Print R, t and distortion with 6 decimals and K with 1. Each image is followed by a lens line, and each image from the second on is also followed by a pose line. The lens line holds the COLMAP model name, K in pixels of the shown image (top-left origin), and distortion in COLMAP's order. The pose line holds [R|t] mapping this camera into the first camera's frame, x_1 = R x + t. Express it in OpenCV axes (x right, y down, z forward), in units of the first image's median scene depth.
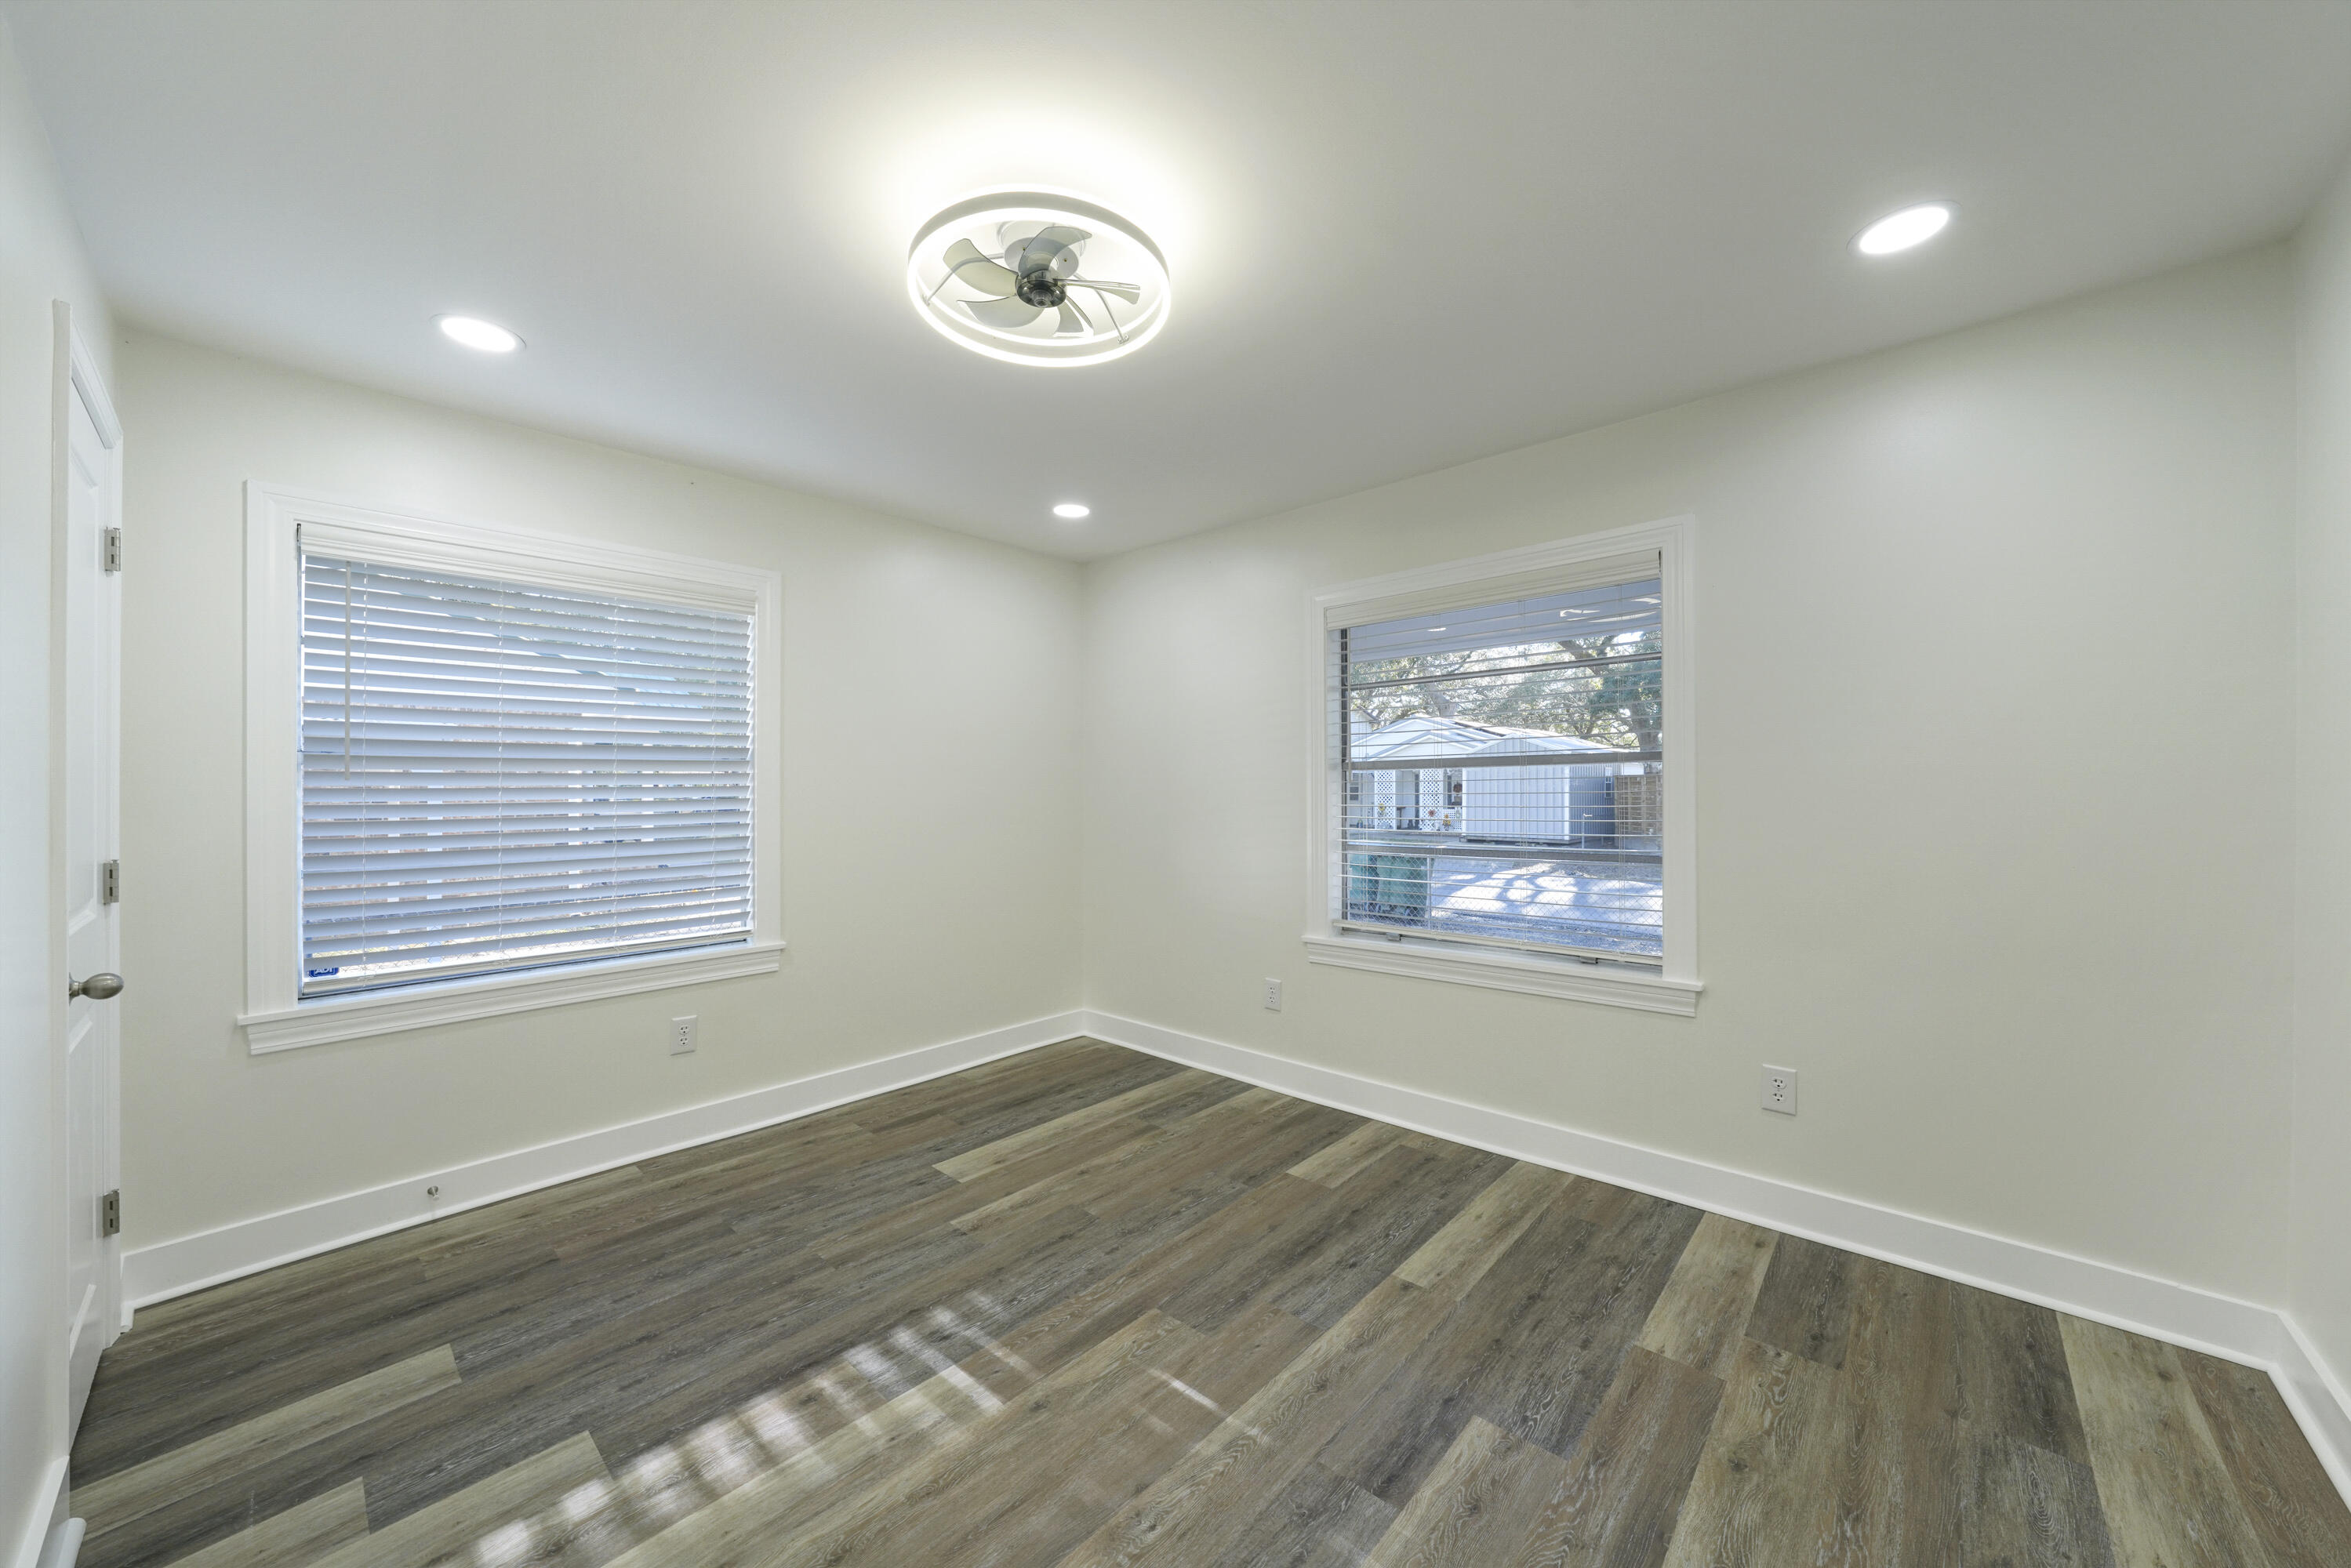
lens RADIAL K [[842.8, 0, 1174.5], [0, 842.8, 783.2], [0, 0, 1]] dist [-0.021386, 0.003294]
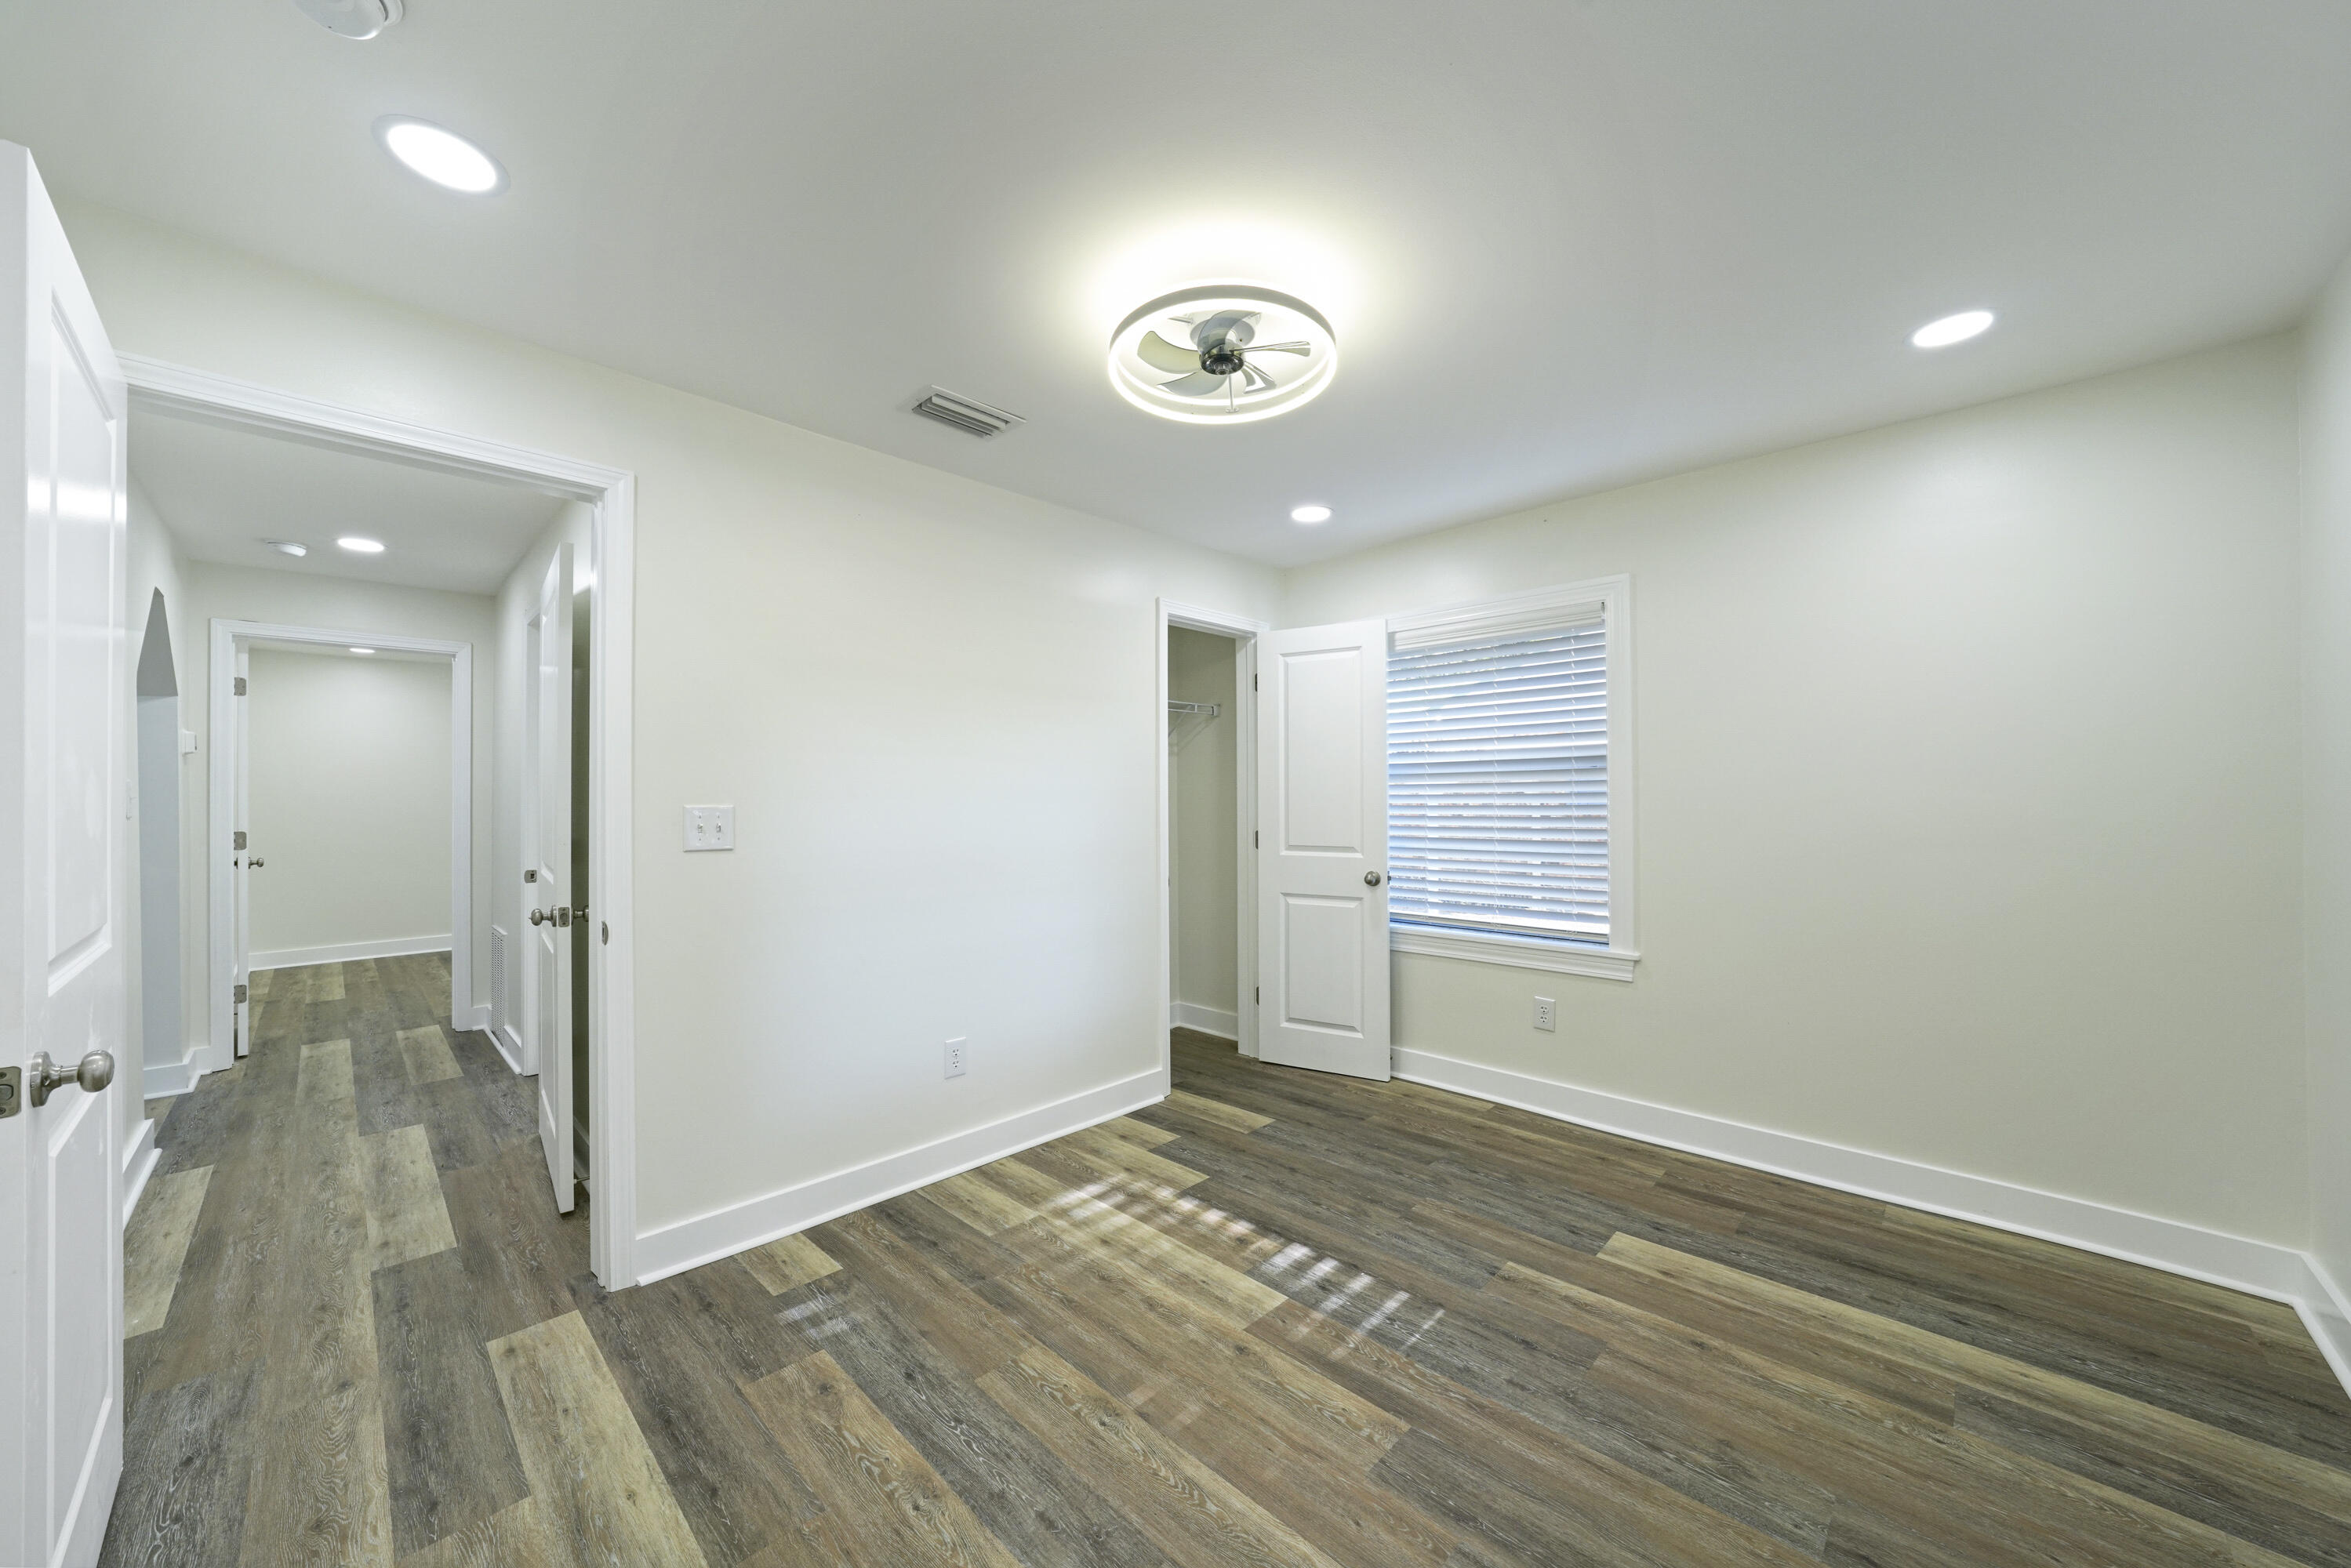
lens RADIAL K [[842.8, 0, 1188.7], [0, 842.8, 789.7], [0, 0, 1]] dist [-0.021386, 0.003294]
pose [[-0.024532, -0.002101, -0.999697, 0.620570], [0.010095, 0.999946, -0.002350, -0.002835], [0.999648, -0.010150, -0.024510, 0.619232]]
